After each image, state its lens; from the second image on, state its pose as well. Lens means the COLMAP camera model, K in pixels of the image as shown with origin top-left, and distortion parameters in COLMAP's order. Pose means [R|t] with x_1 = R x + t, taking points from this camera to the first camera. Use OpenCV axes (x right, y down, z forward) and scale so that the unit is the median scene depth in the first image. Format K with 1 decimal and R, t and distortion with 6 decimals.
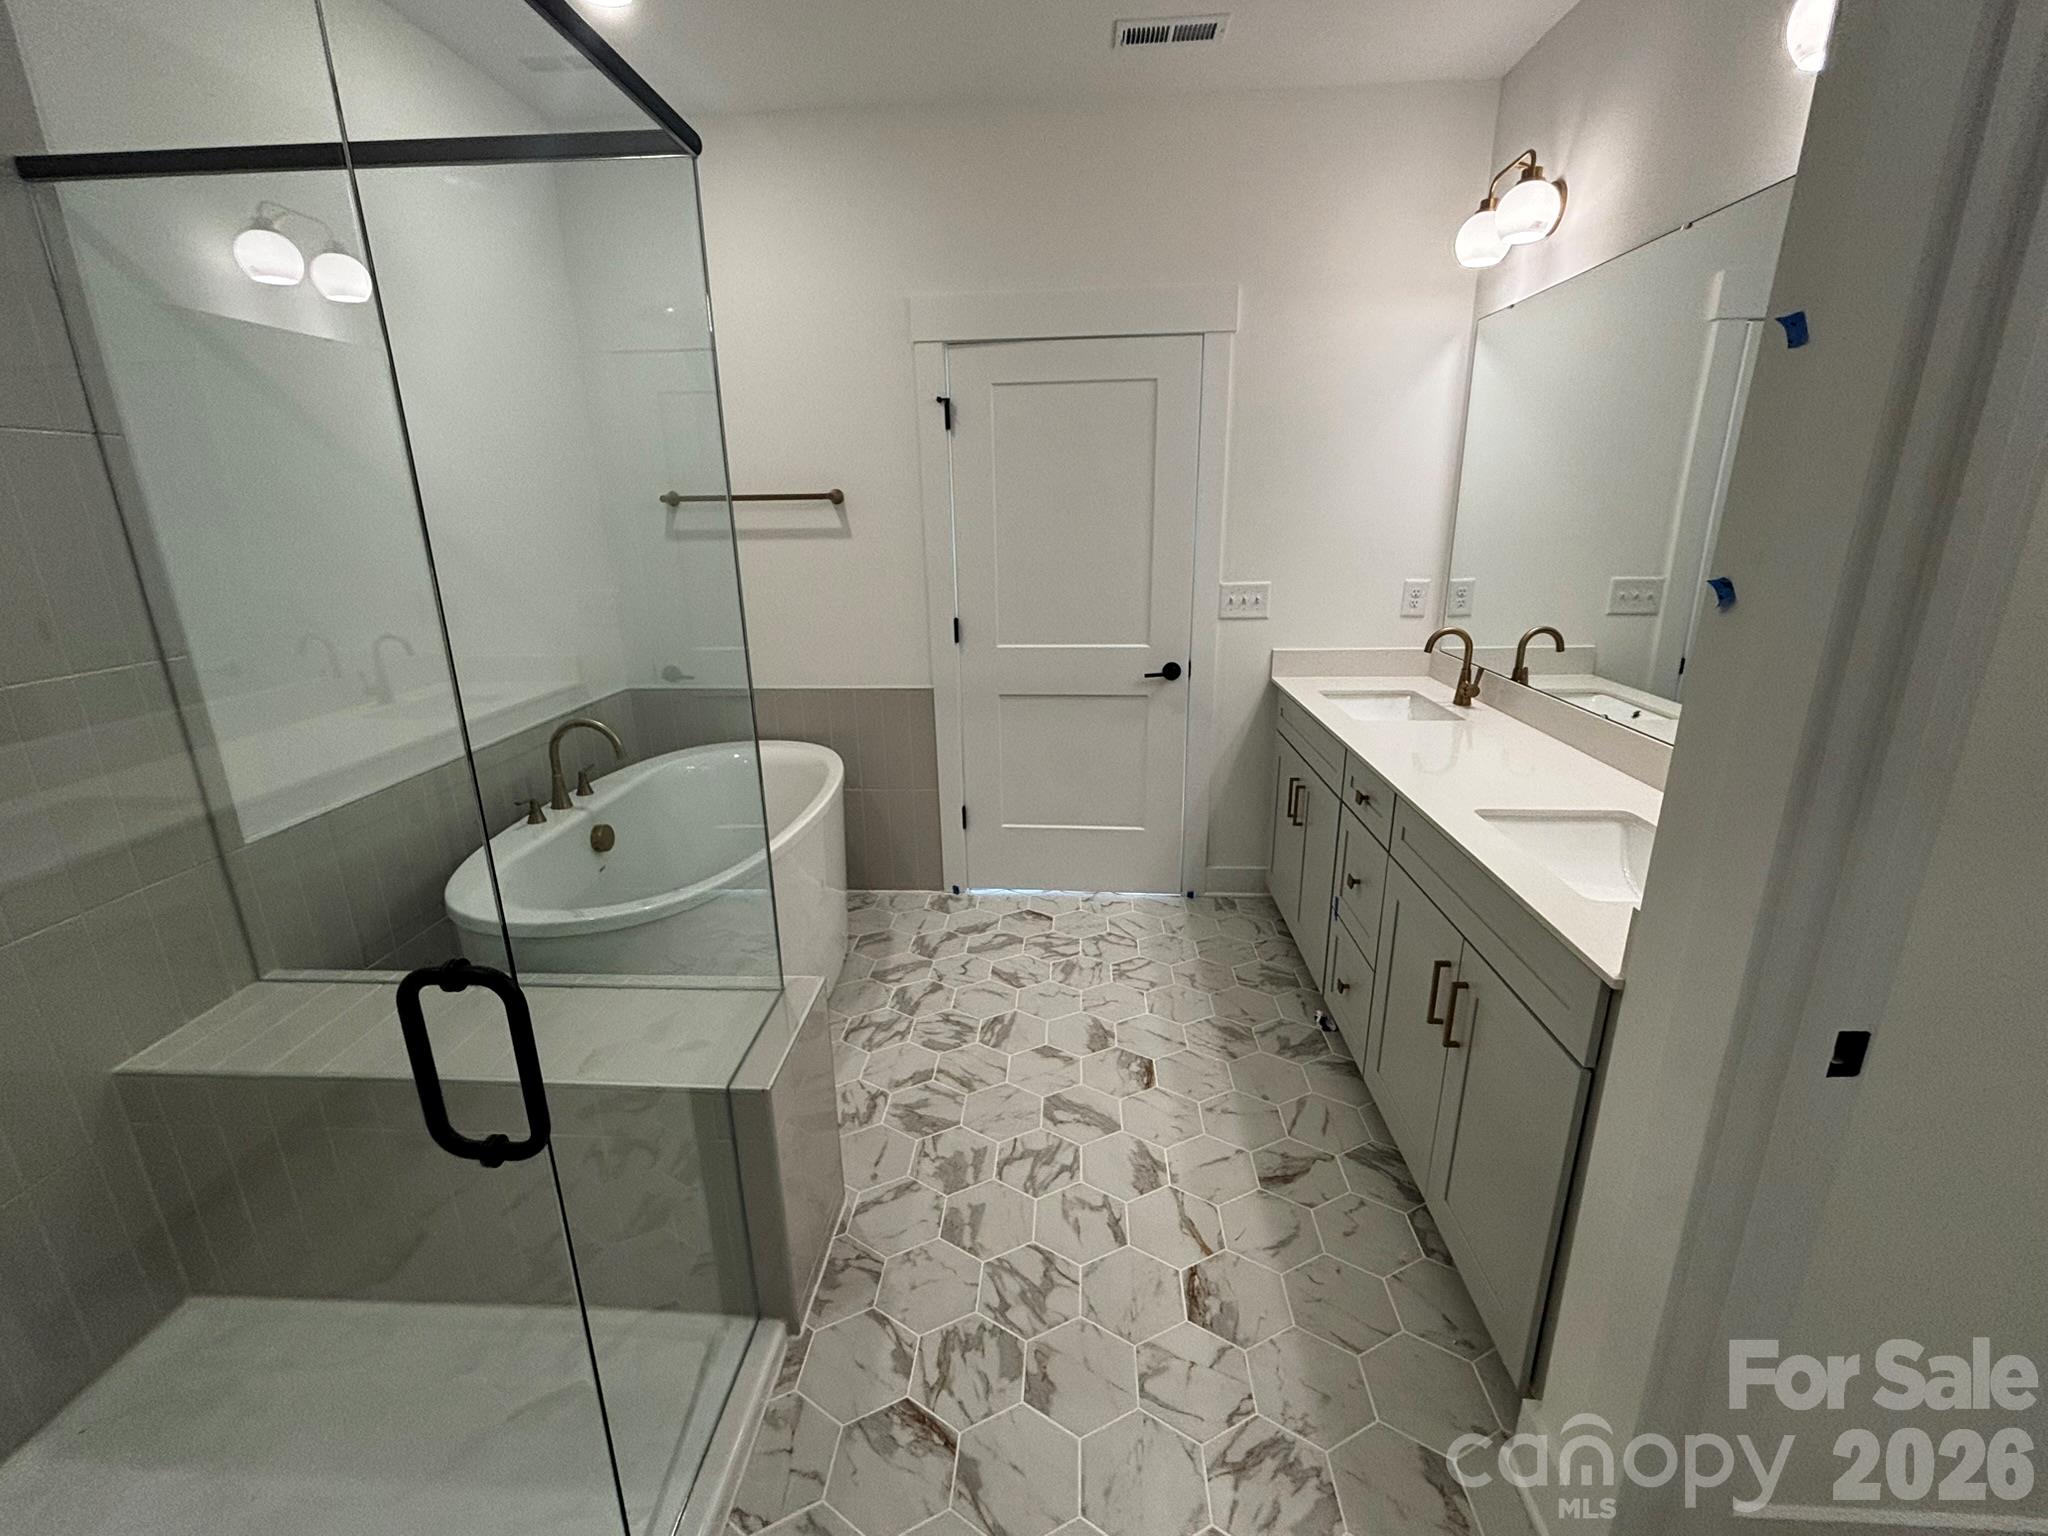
lens RADIAL K [[869.1, 0, 1019.5], [0, 869.1, 768.8], [0, 0, 1]] dist [0.000888, 0.000647]
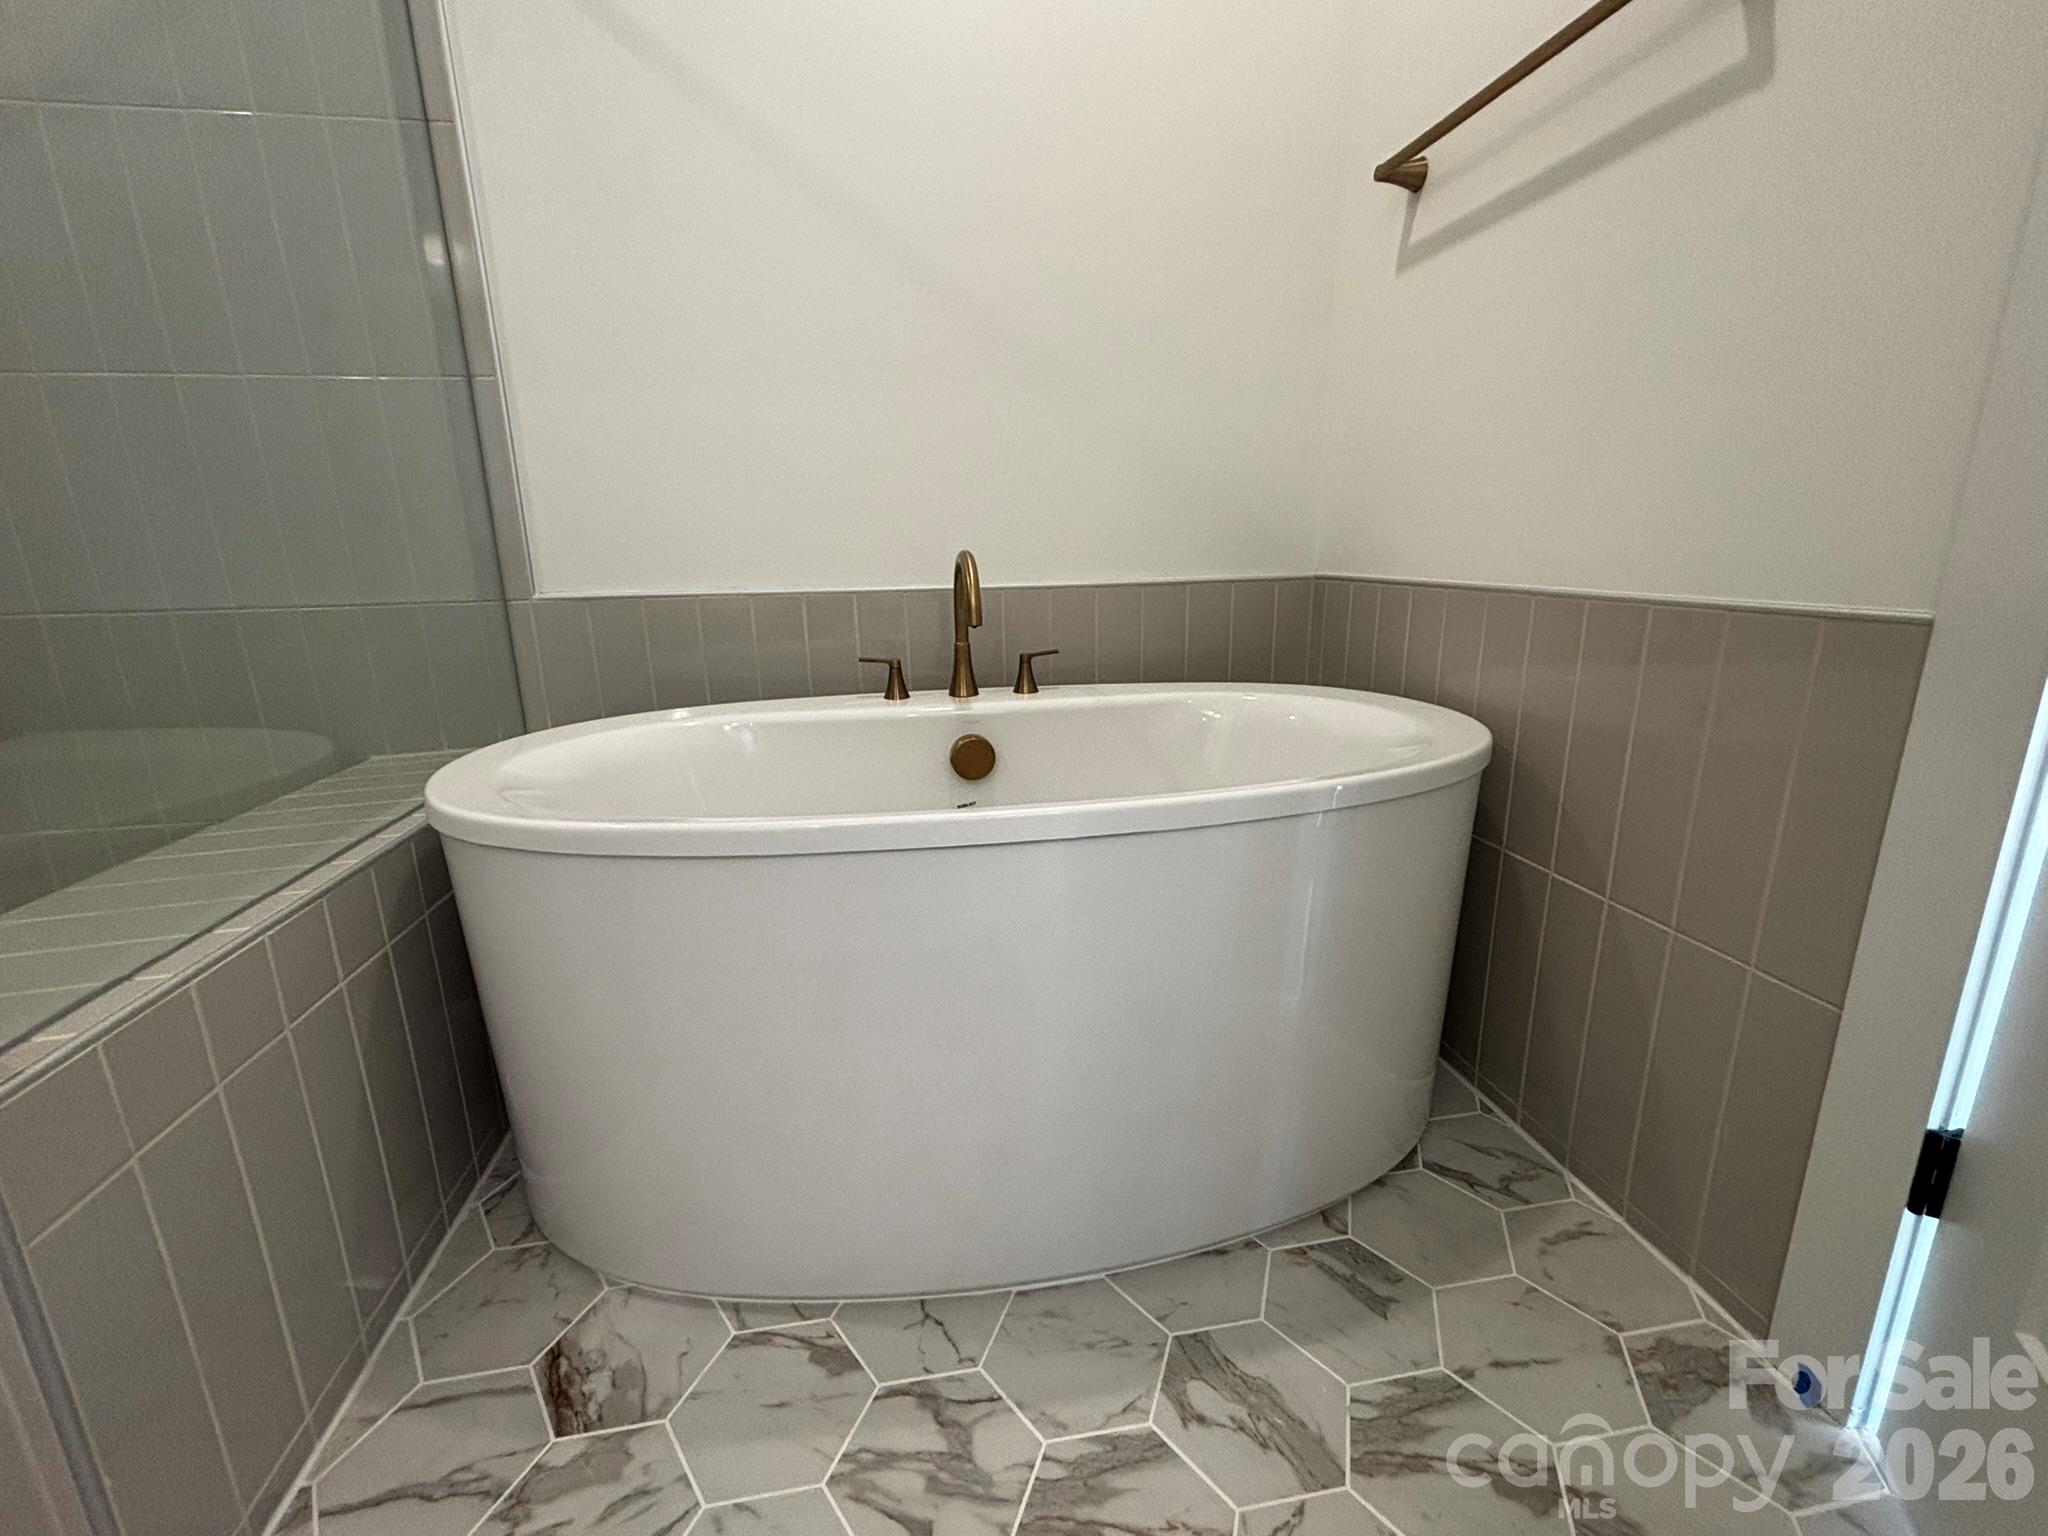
lens RADIAL K [[869.1, 0, 1019.5], [0, 869.1, 768.8], [0, 0, 1]] dist [0.000888, 0.000647]
pose [[0.233281, 0.253615, -0.938754, 0.148347], [-0.265954, 0.945222, 0.189273, -0.055682], [0.935333, 0.205512, 0.287952, 1.261028]]
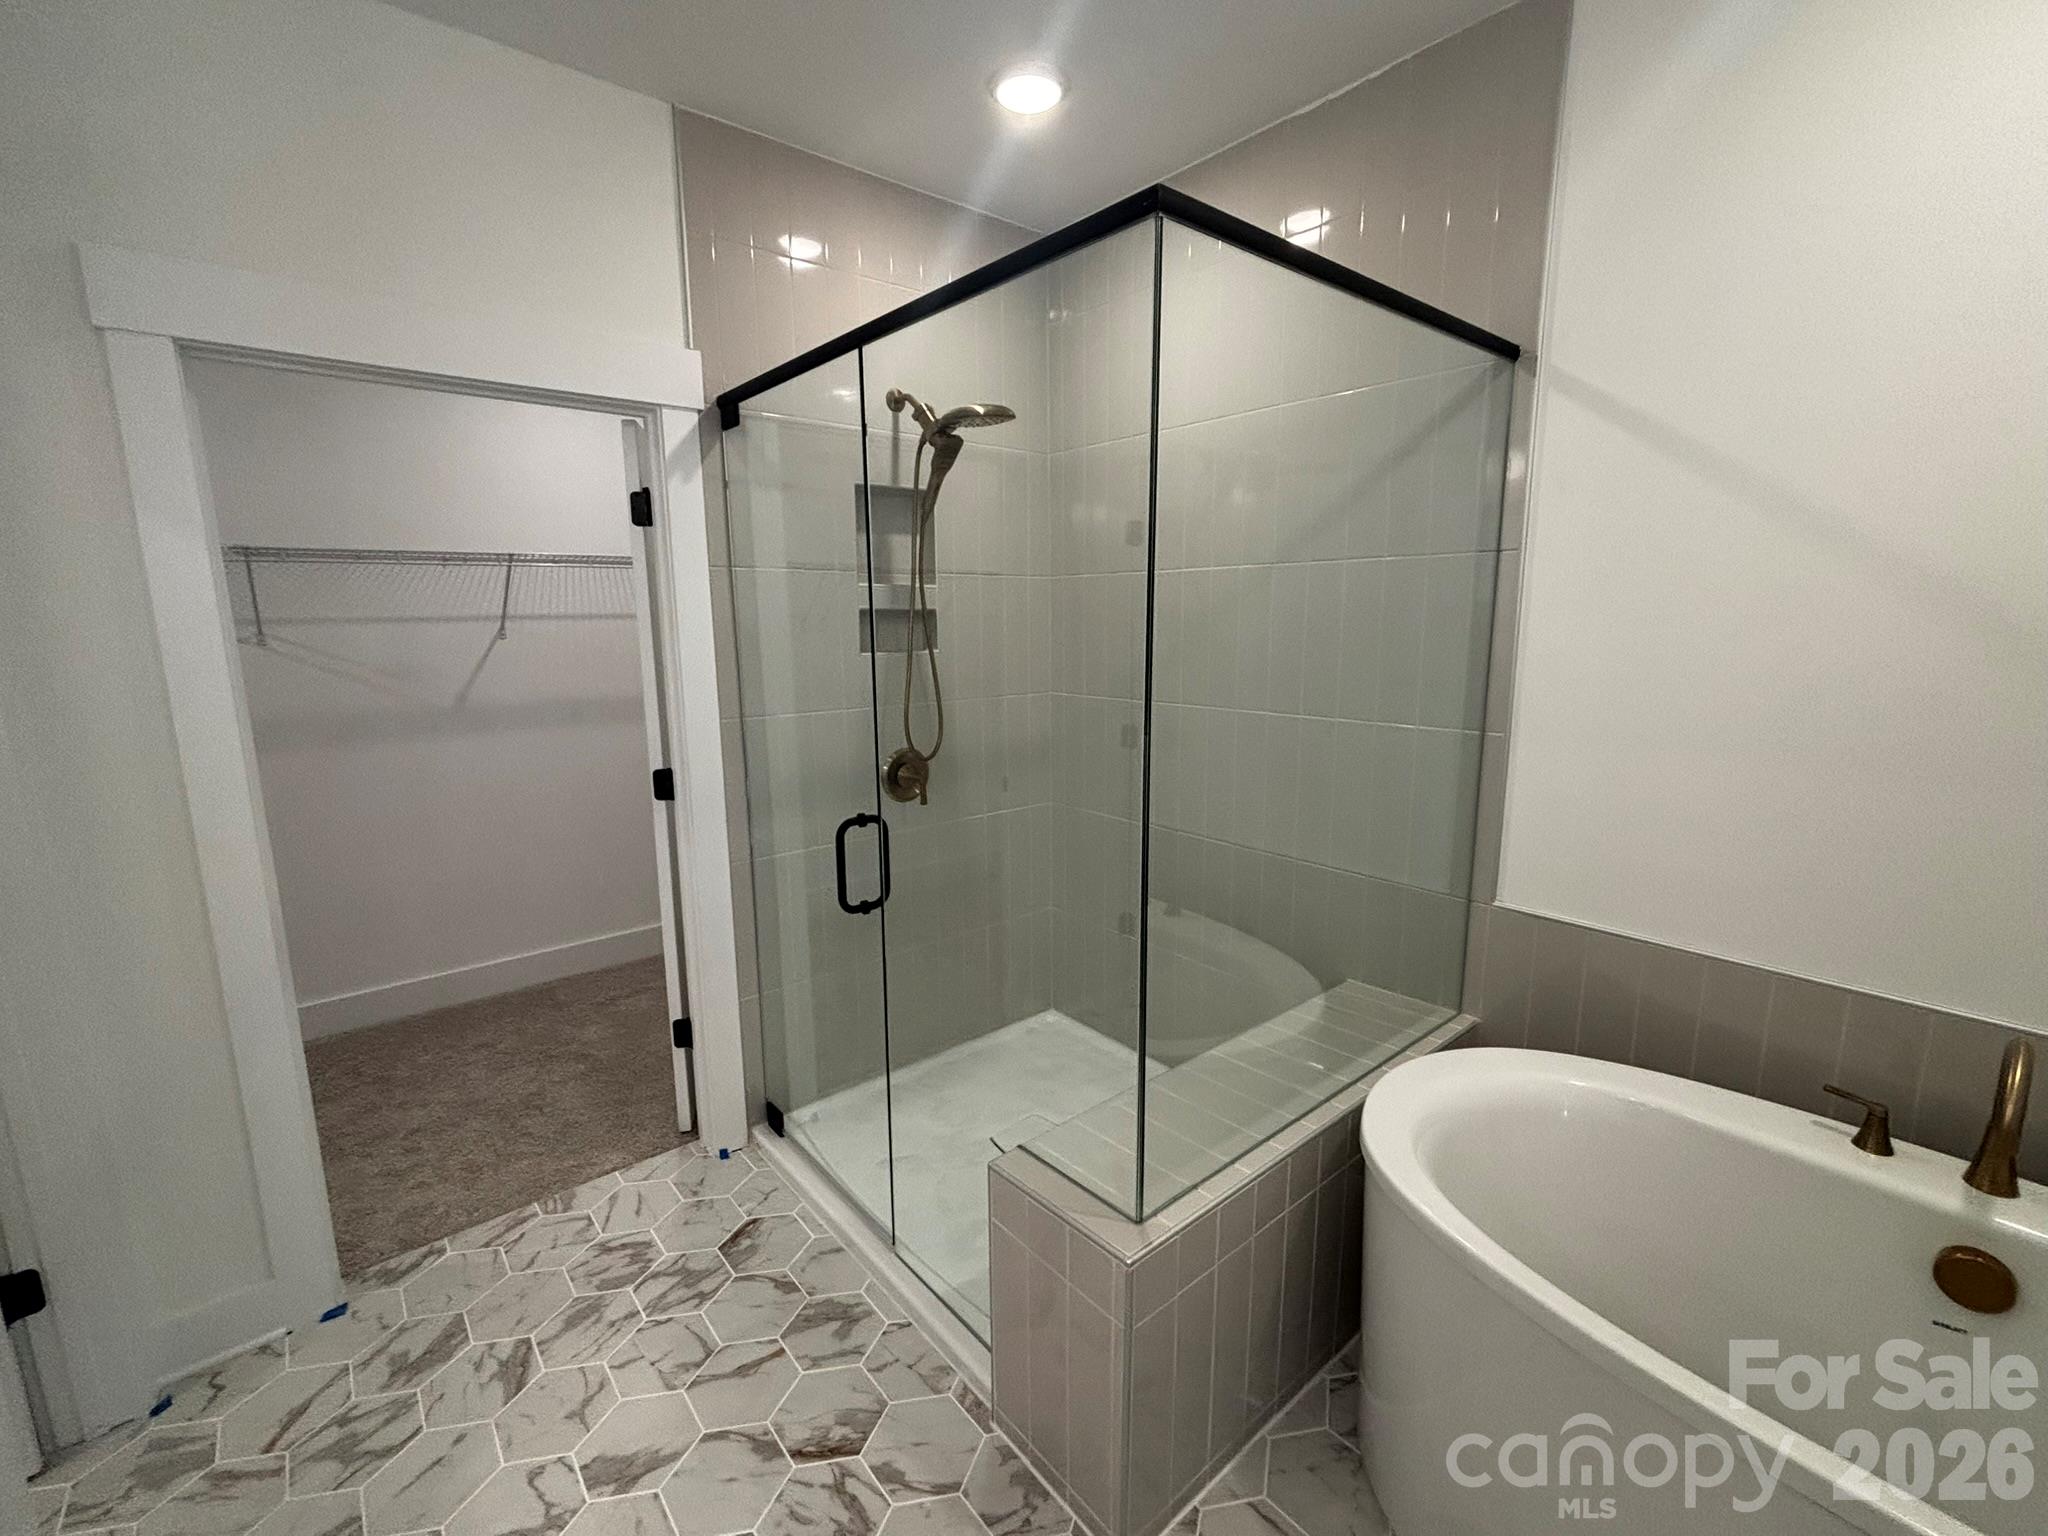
lens RADIAL K [[869.1, 0, 1019.5], [0, 869.1, 768.8], [0, 0, 1]] dist [0.000888, 0.000647]
pose [[-0.720741, 0.149038, -0.676994, 0.268640], [-0.179632, 0.903100, 0.390055, -0.394391], [0.669526, 0.402738, -0.624129, 1.227362]]
